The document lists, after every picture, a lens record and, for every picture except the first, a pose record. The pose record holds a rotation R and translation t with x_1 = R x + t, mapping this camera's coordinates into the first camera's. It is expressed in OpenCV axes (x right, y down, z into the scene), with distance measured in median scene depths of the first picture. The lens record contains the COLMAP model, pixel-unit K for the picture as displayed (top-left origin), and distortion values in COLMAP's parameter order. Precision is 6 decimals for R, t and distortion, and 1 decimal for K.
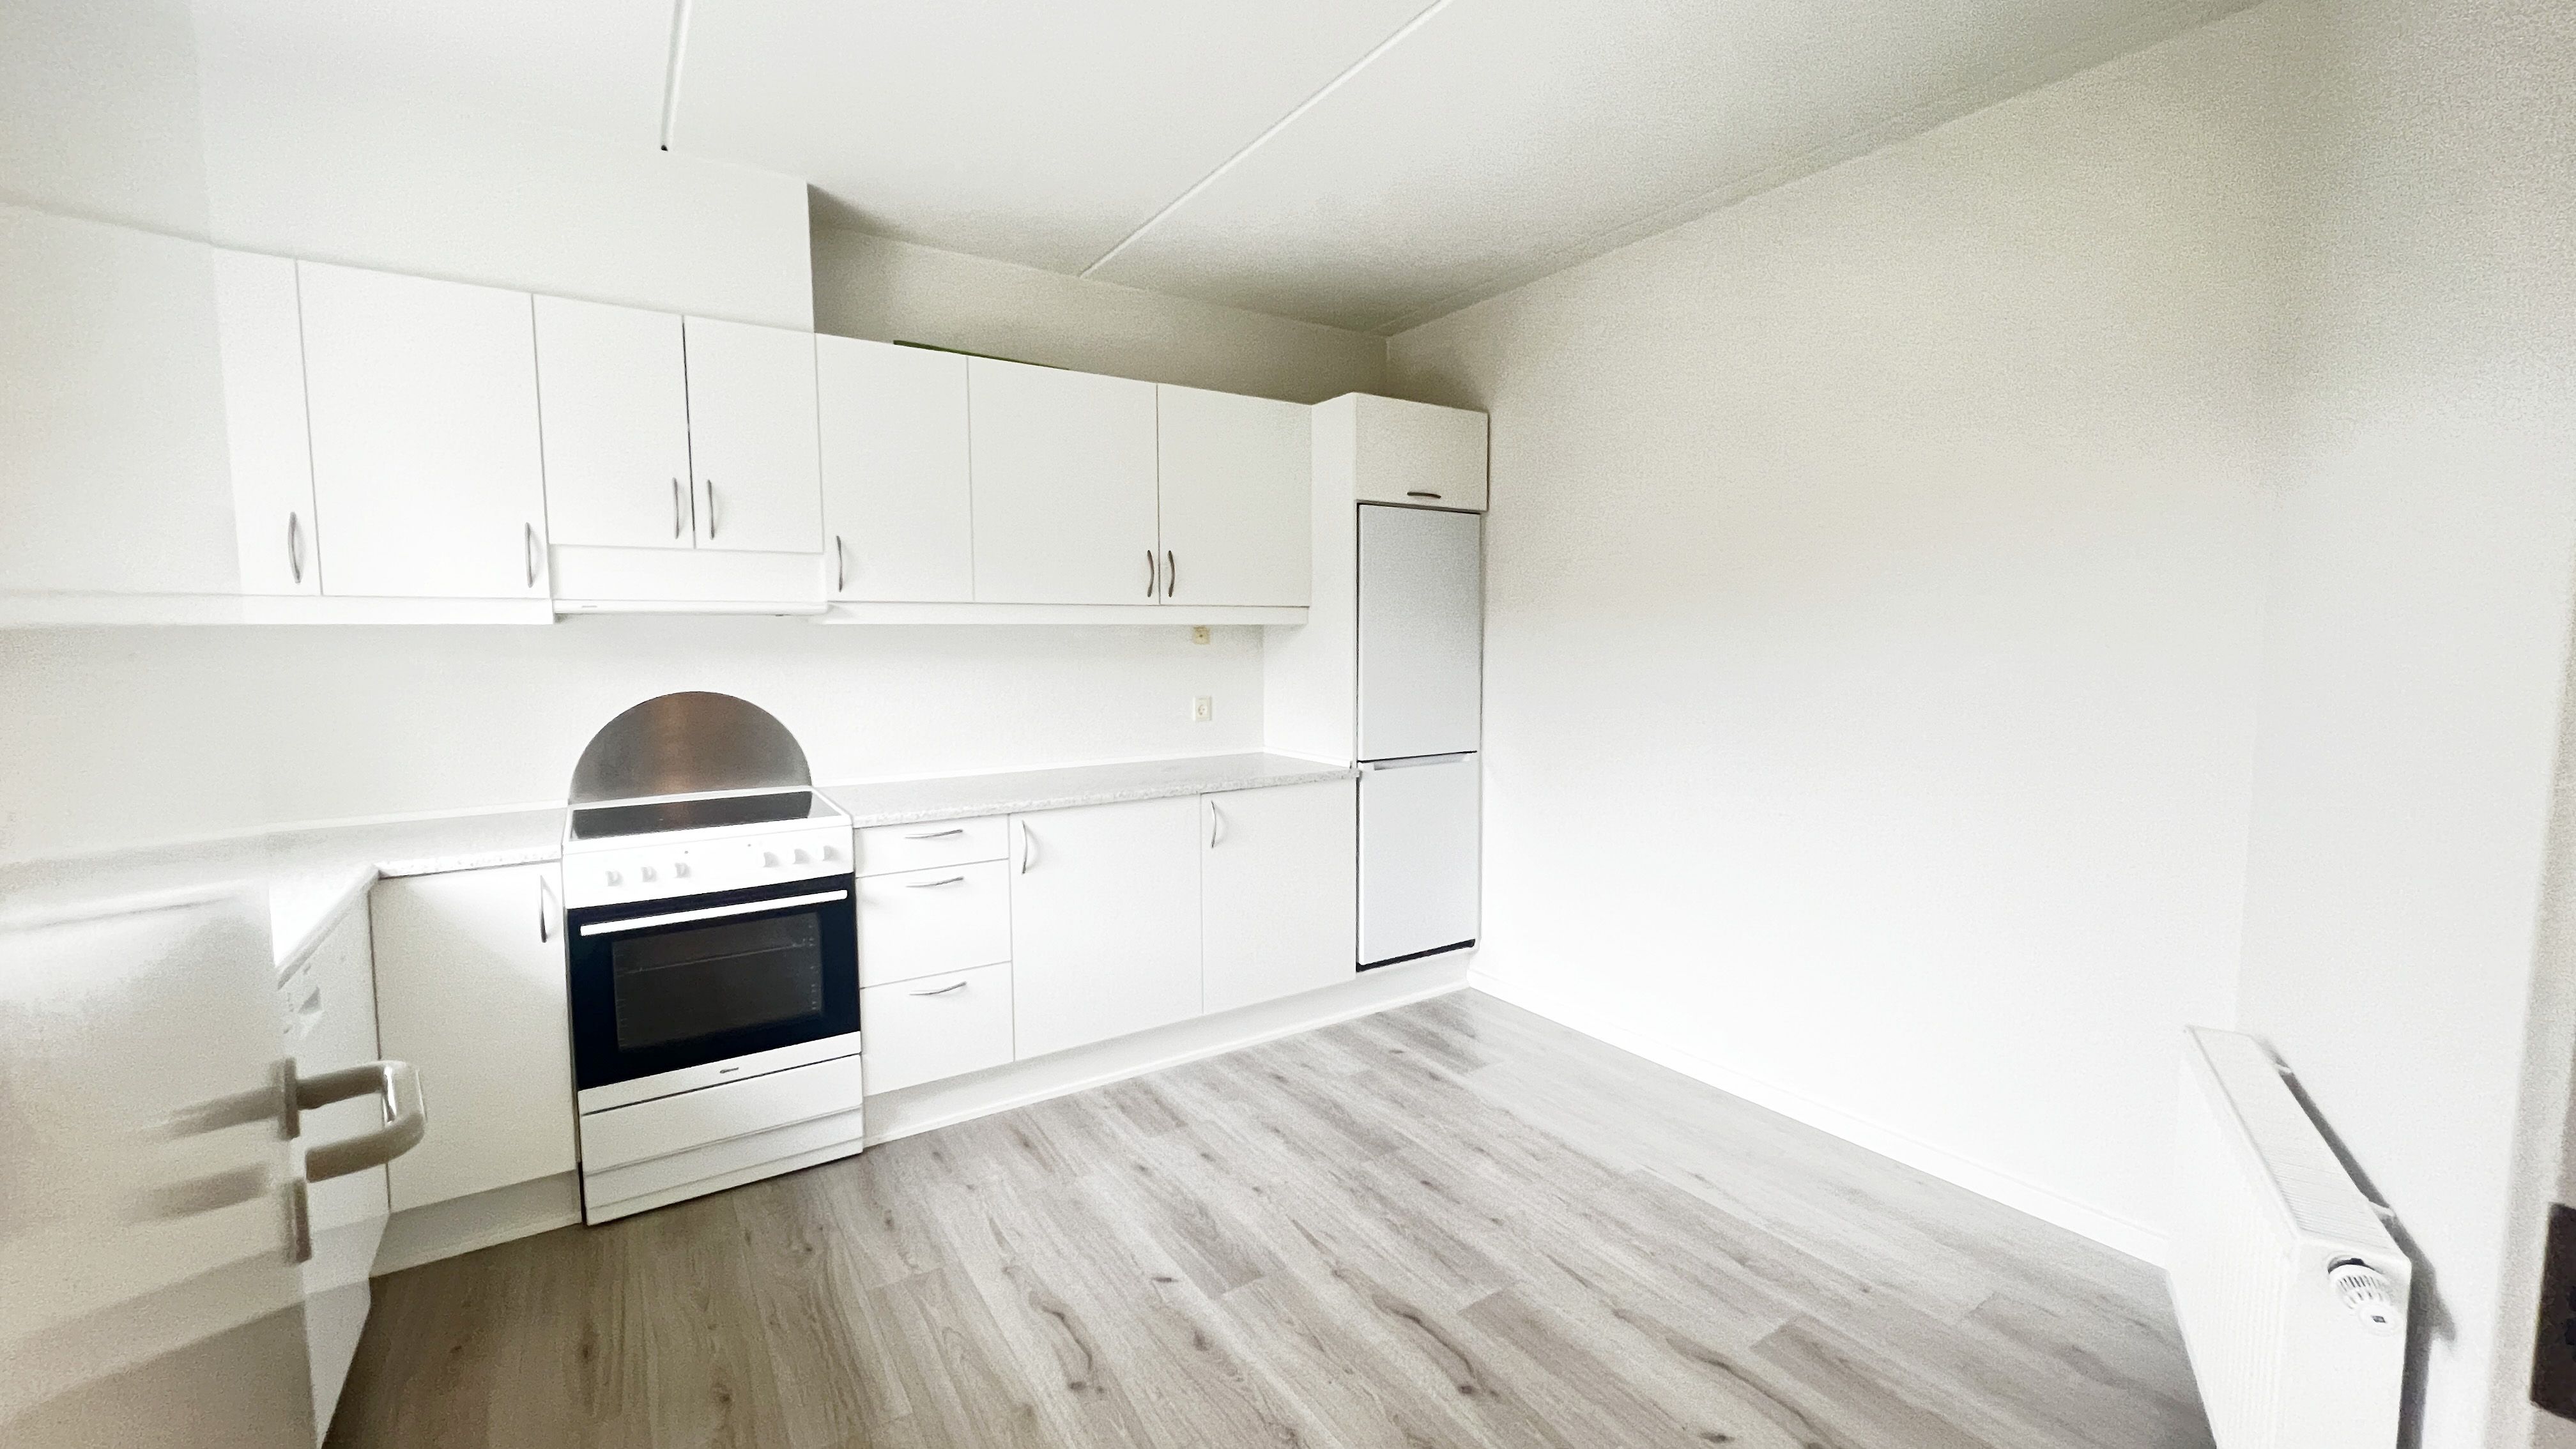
lens RADIAL K [[1048.0, 0, 1296.3], [0, 1048.0, 711.9], [0, 0, 1]] dist [-0.000697, -0.000151]
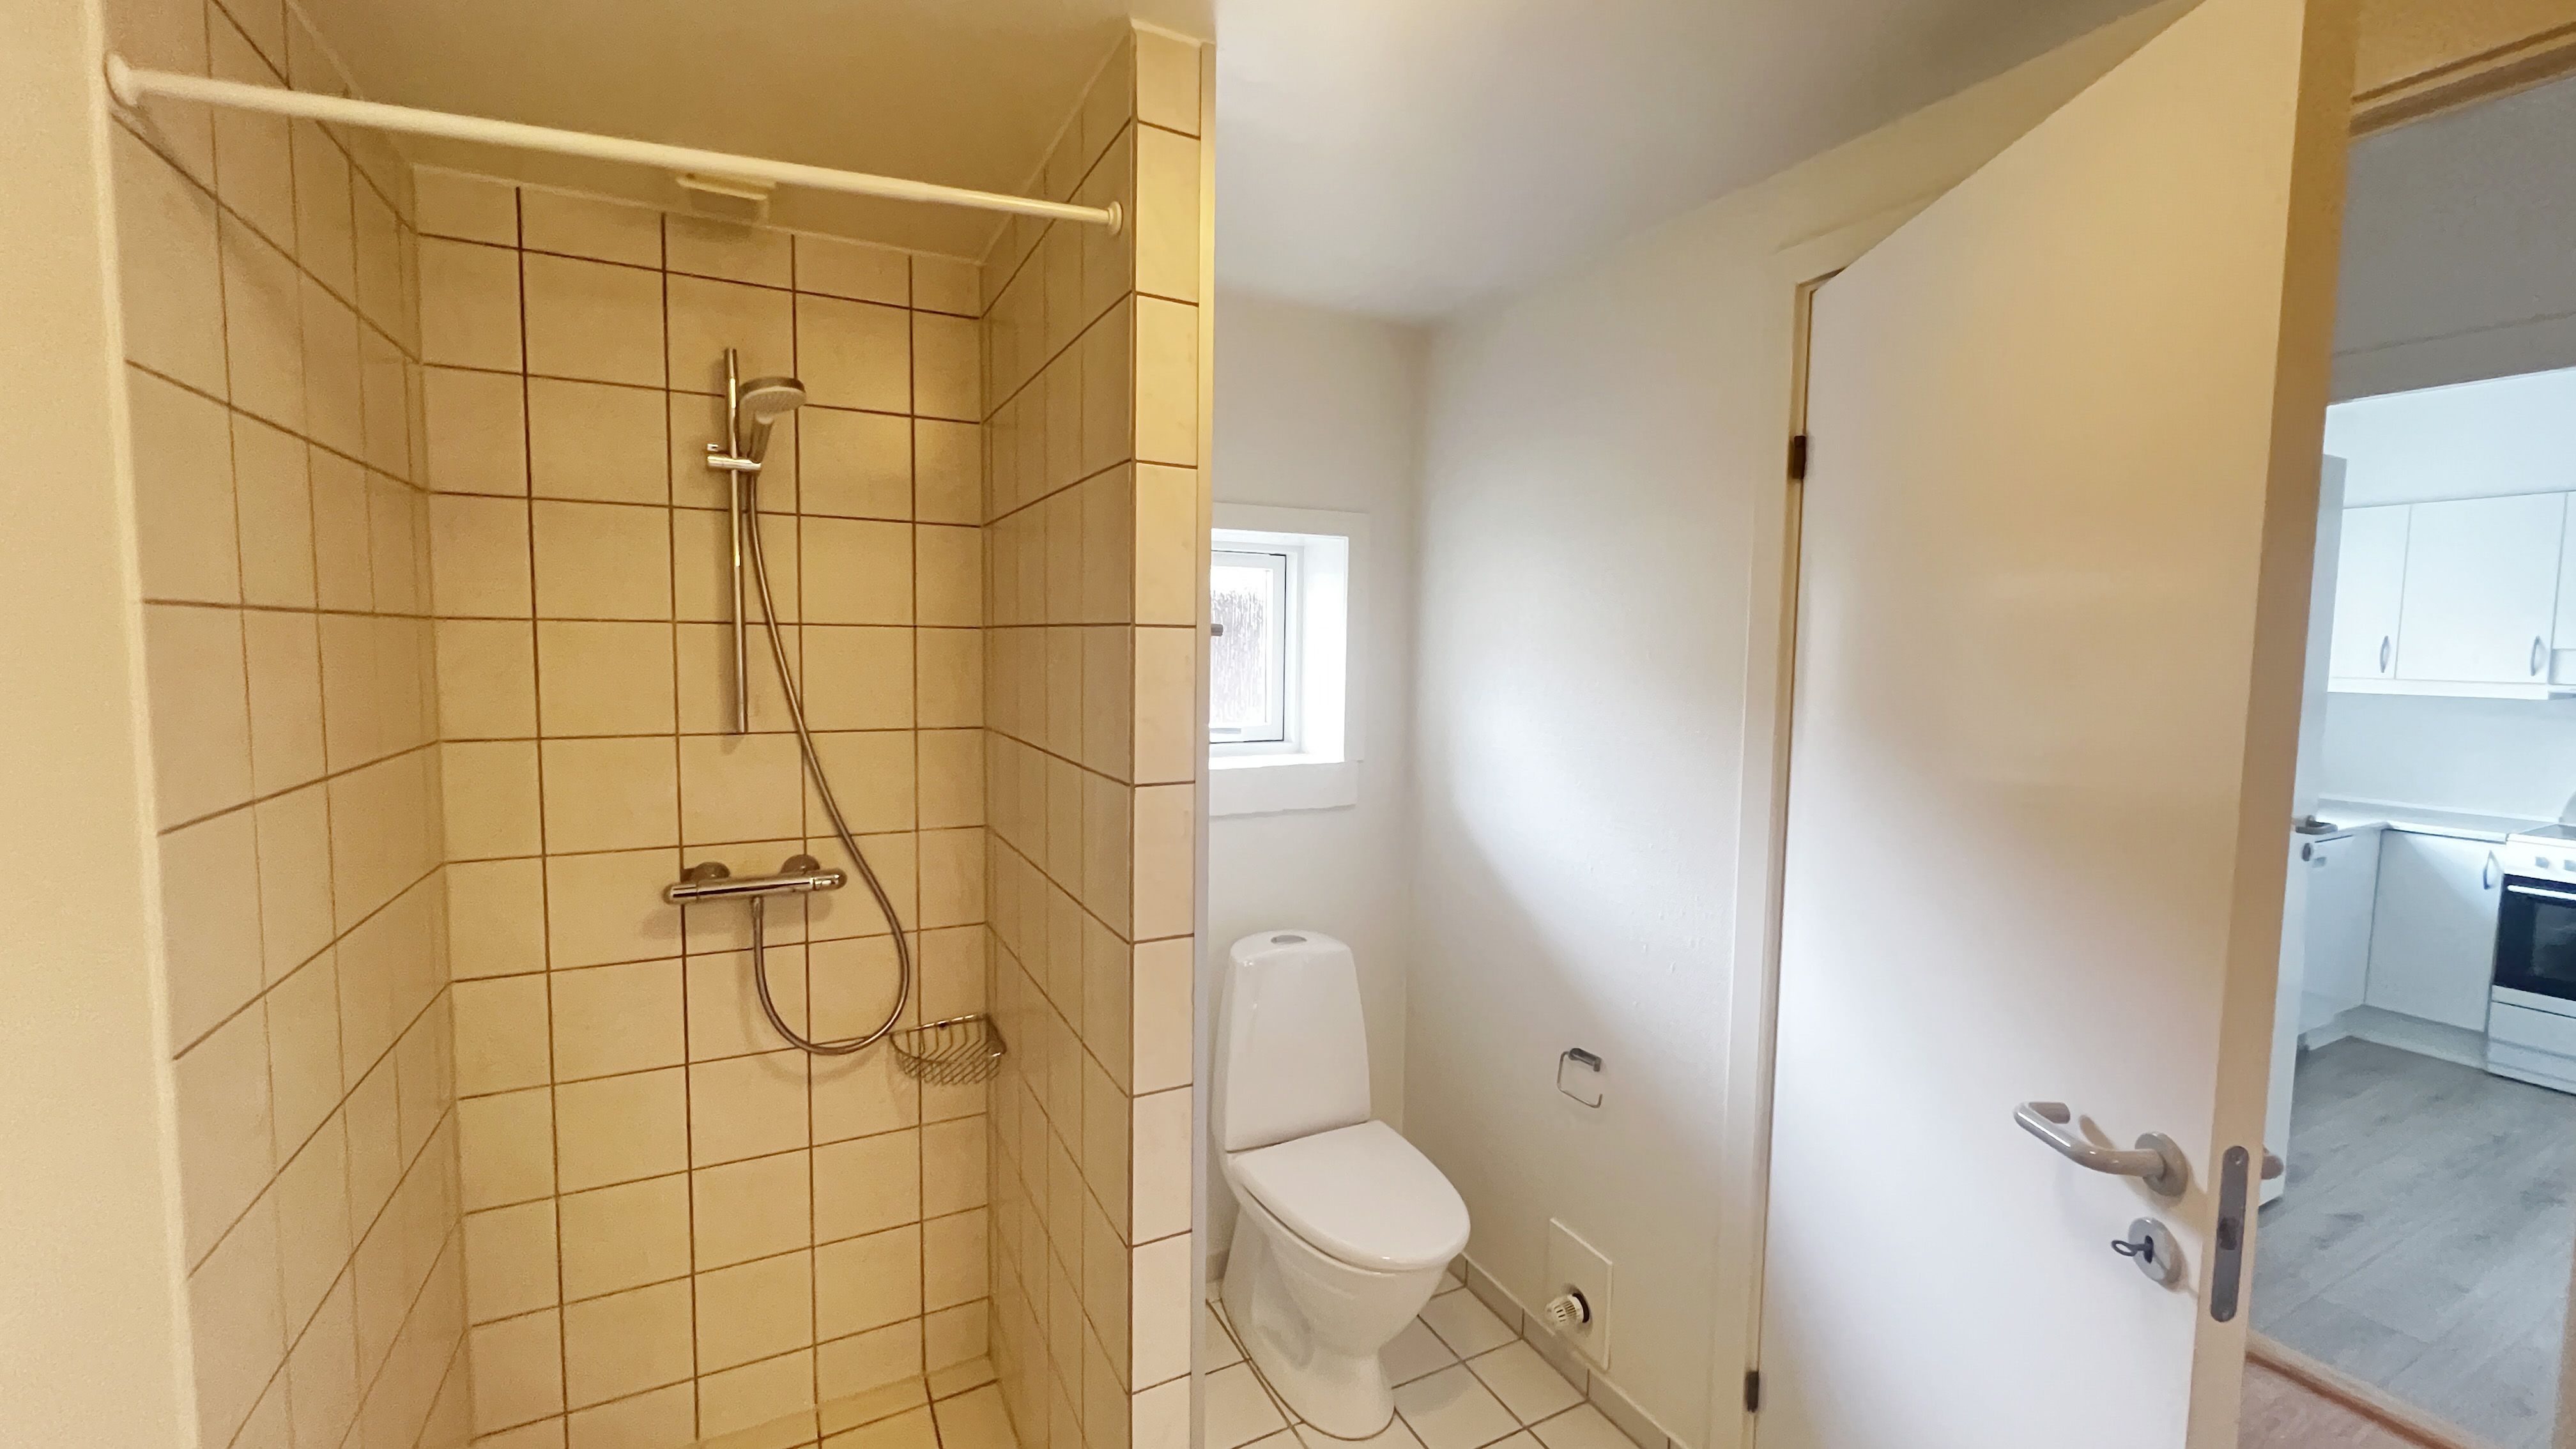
lens RADIAL K [[1027.7, 0, 1295.6], [0, 1027.7, 723.4], [0, 0, 1]] dist [-0.004117, -0.000658]
pose [[-0.106906, 0.081264, -0.990943, 0.990022], [-0.089532, 0.991819, 0.090995, -0.019795], [0.990230, 0.098449, -0.098756, -0.687281]]
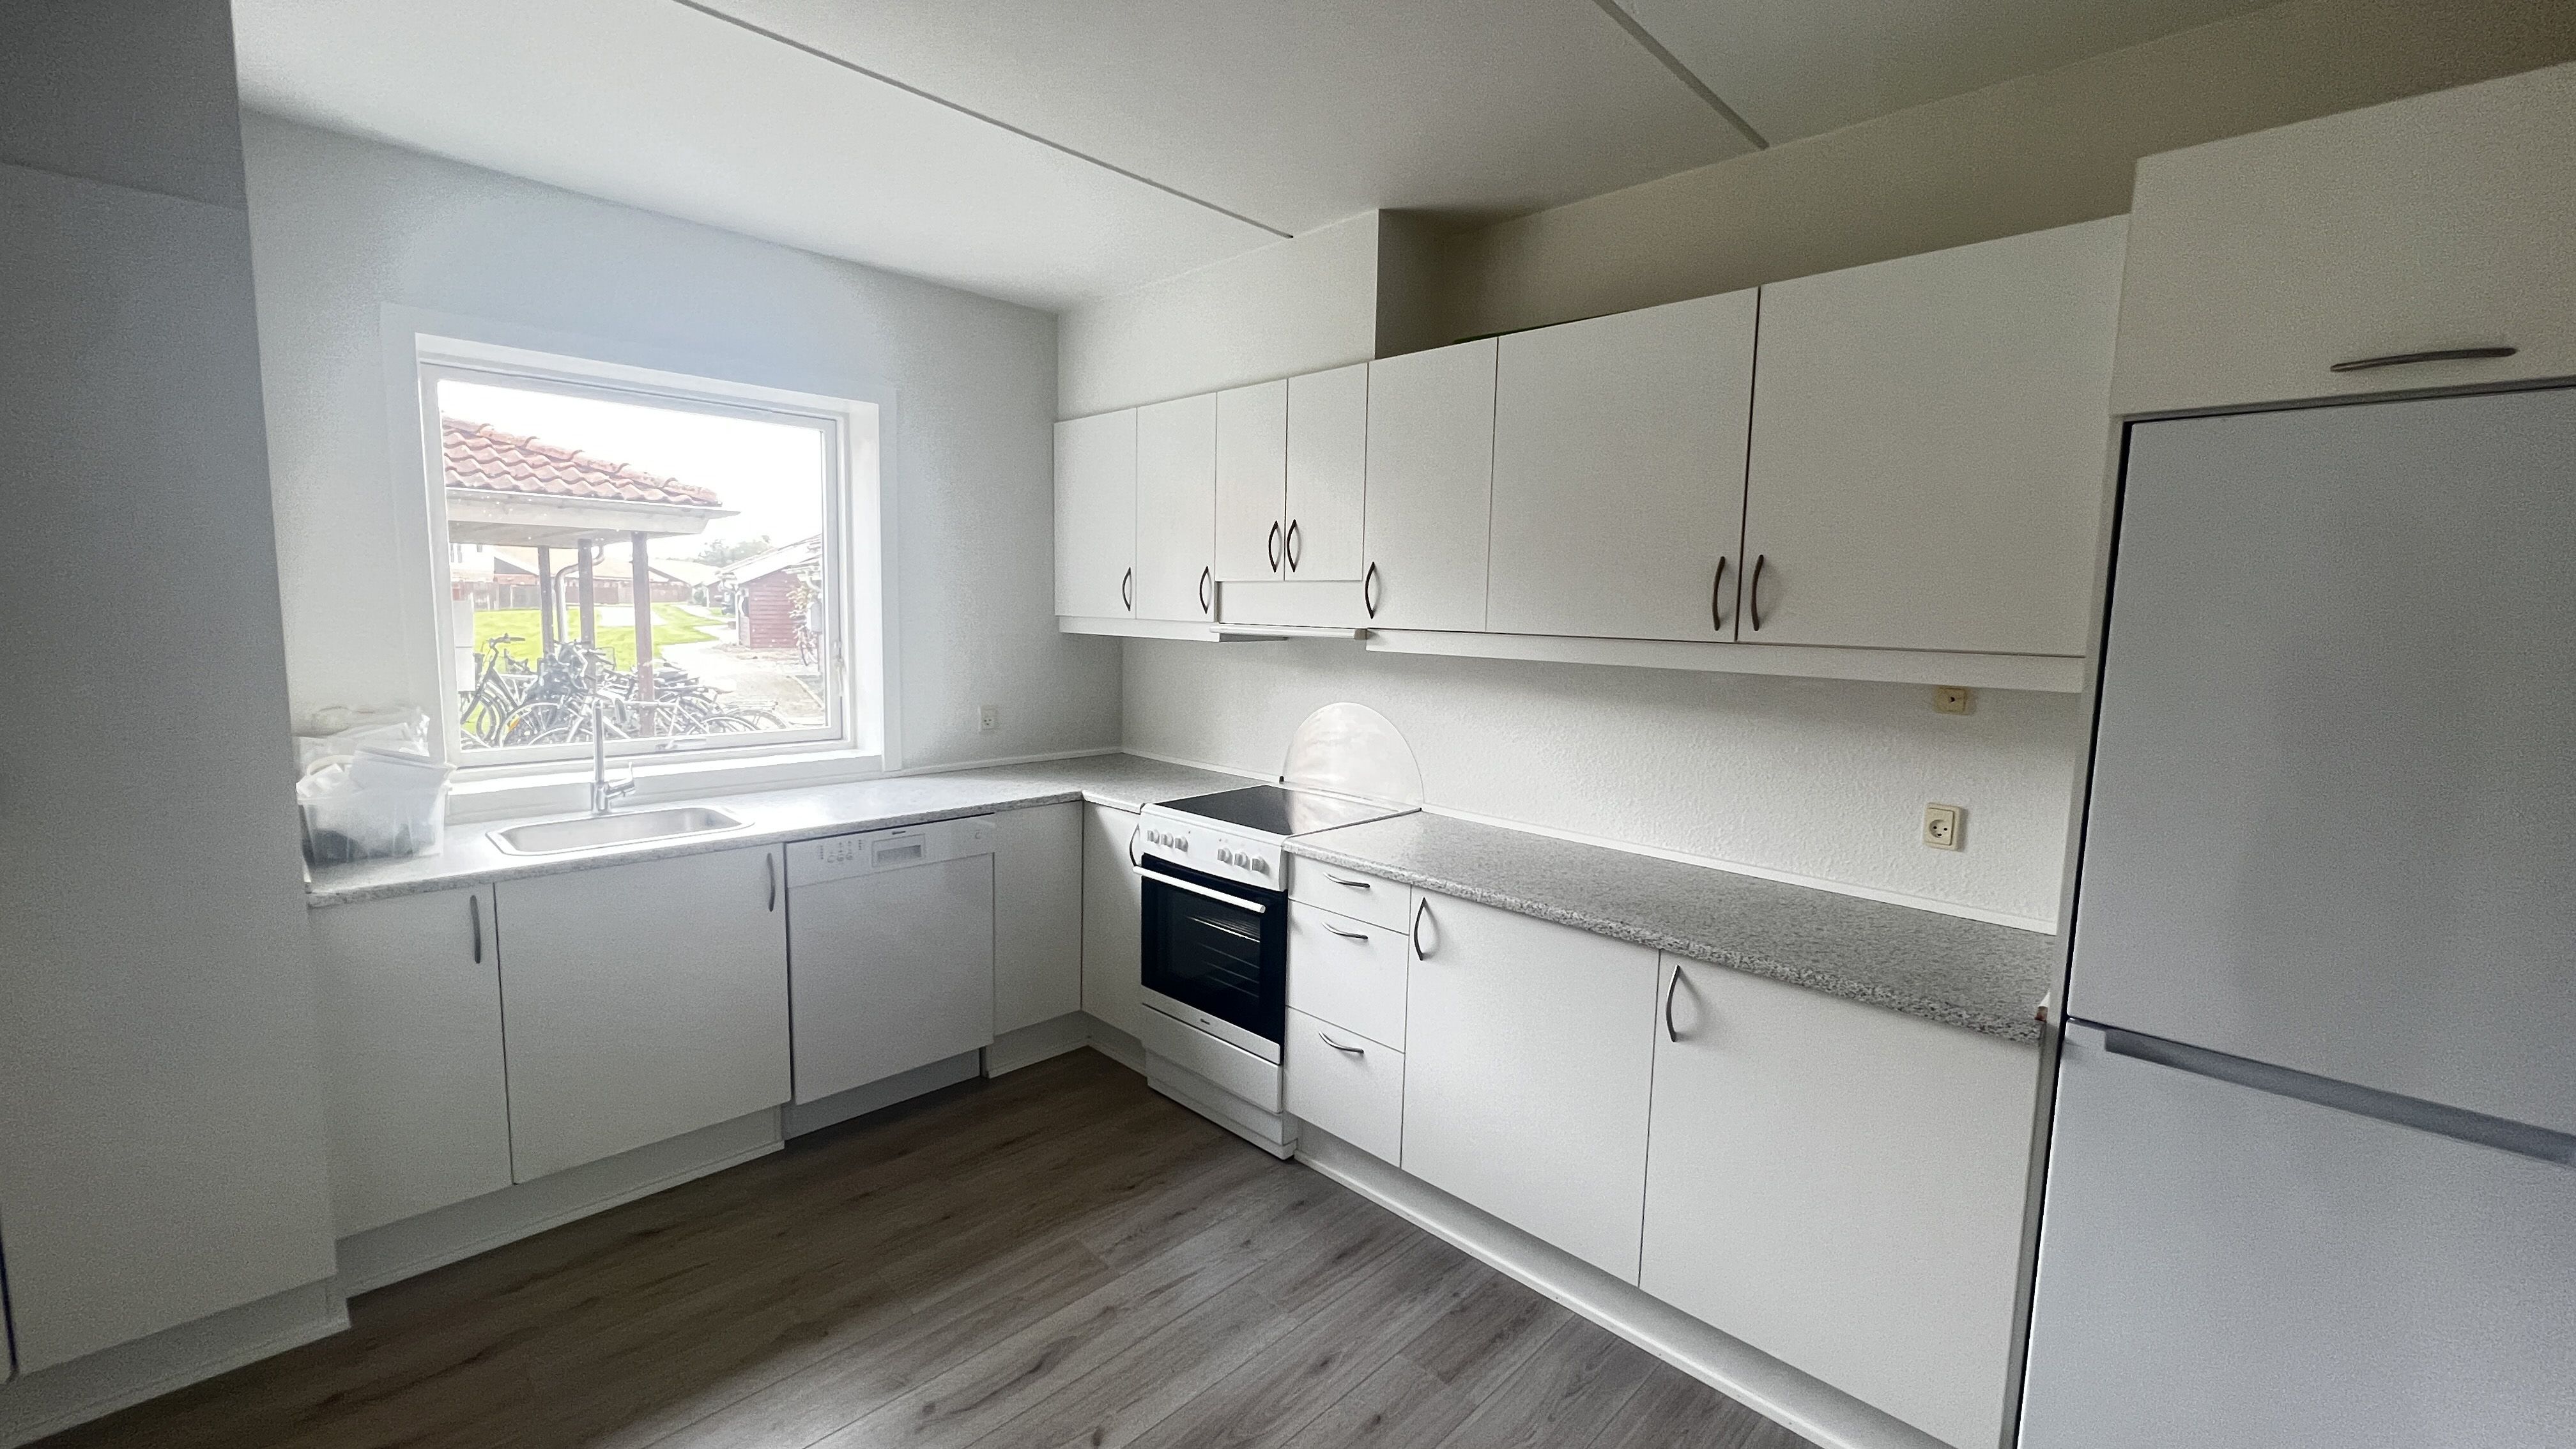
lens RADIAL K [[1027.7, 0, 1279.8], [0, 1027.7, 717.0], [0, 0, 1]] dist [-0.004117, -0.000658]
pose [[0.192036, 0.112446, -0.974925, 0.570740], [-0.099280, 0.990544, 0.094691, -0.119347], [0.976353, 0.078606, 0.201384, 0.818919]]
